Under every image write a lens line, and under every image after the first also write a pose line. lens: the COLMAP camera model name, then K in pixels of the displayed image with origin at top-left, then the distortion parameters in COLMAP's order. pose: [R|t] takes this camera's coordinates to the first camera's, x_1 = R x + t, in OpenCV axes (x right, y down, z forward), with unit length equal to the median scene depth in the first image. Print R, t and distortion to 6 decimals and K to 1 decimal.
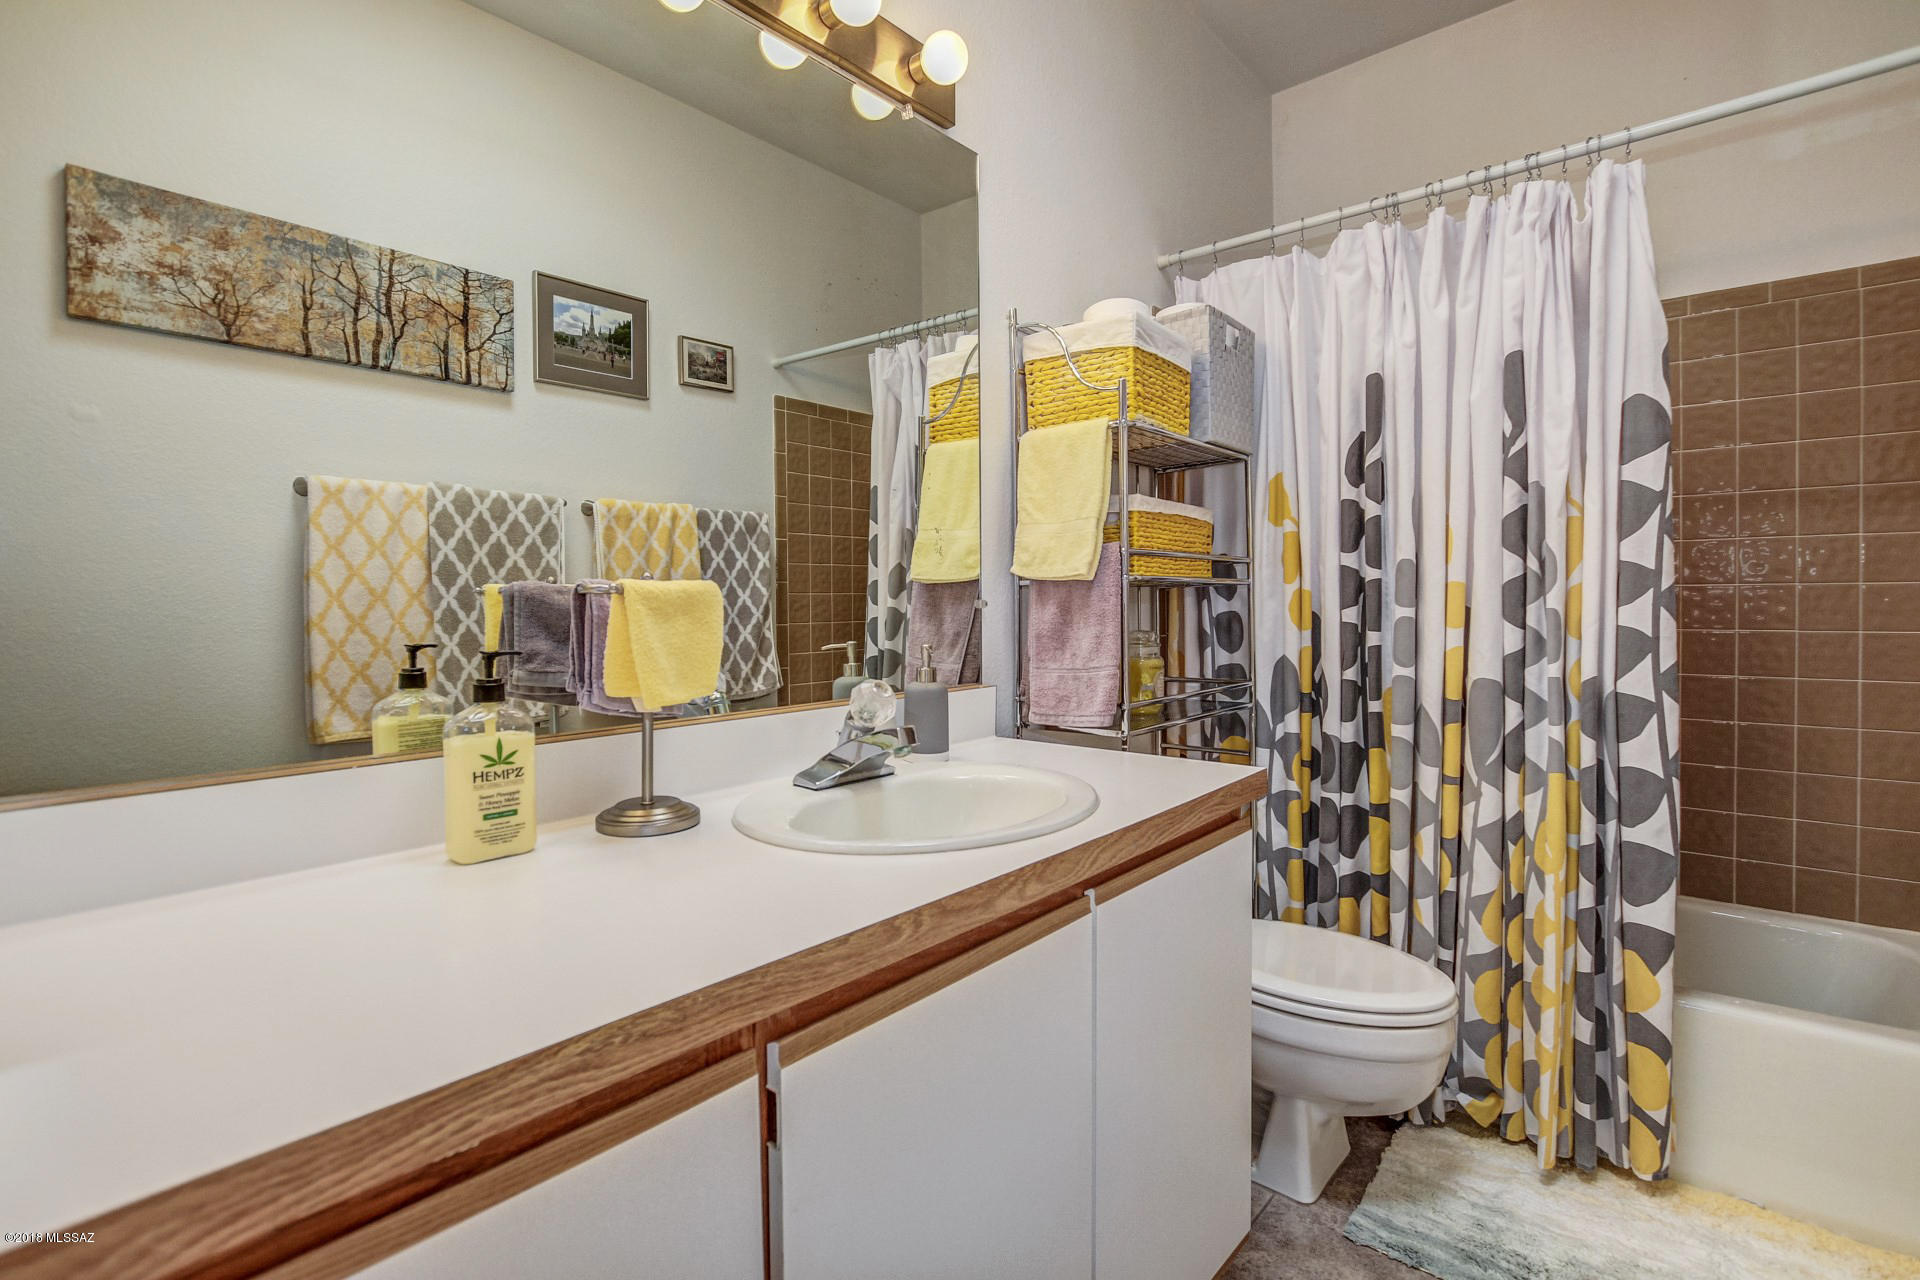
lens RADIAL K [[920.4, 0, 958.1], [0, 920.4, 635.6], [0, 0, 1]] dist [-0.027863, 0.003320]
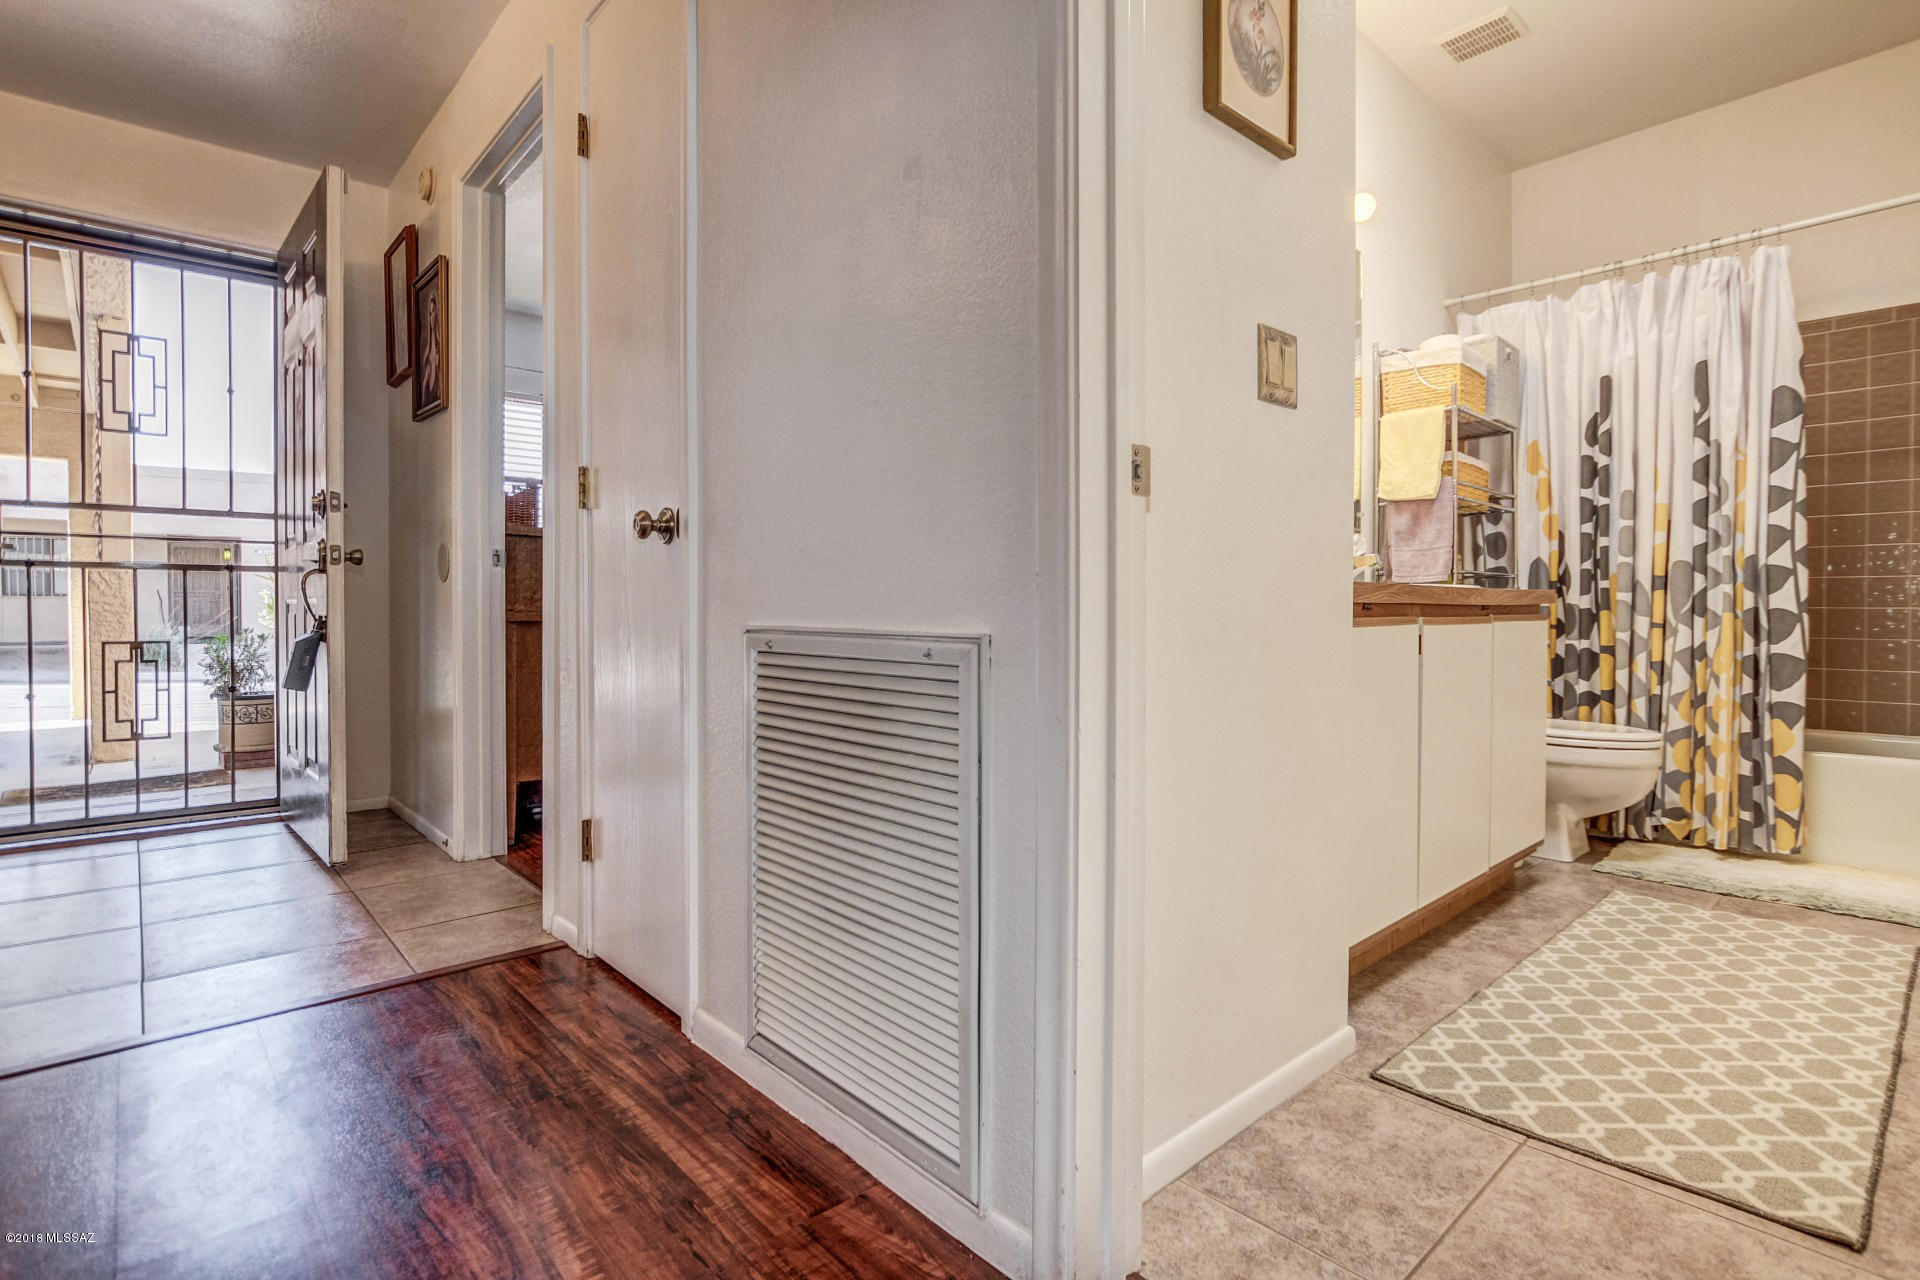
lens RADIAL K [[920.4, 0, 951.2], [0, 920.4, 629.4], [0, 0, 1]] dist [-0.027863, 0.003320]
pose [[0.989267, 0.015637, -0.145281, -0.480975], [-0.016962, 0.999825, -0.007889, 0.206368], [0.145132, 0.010269, 0.989359, -0.797490]]
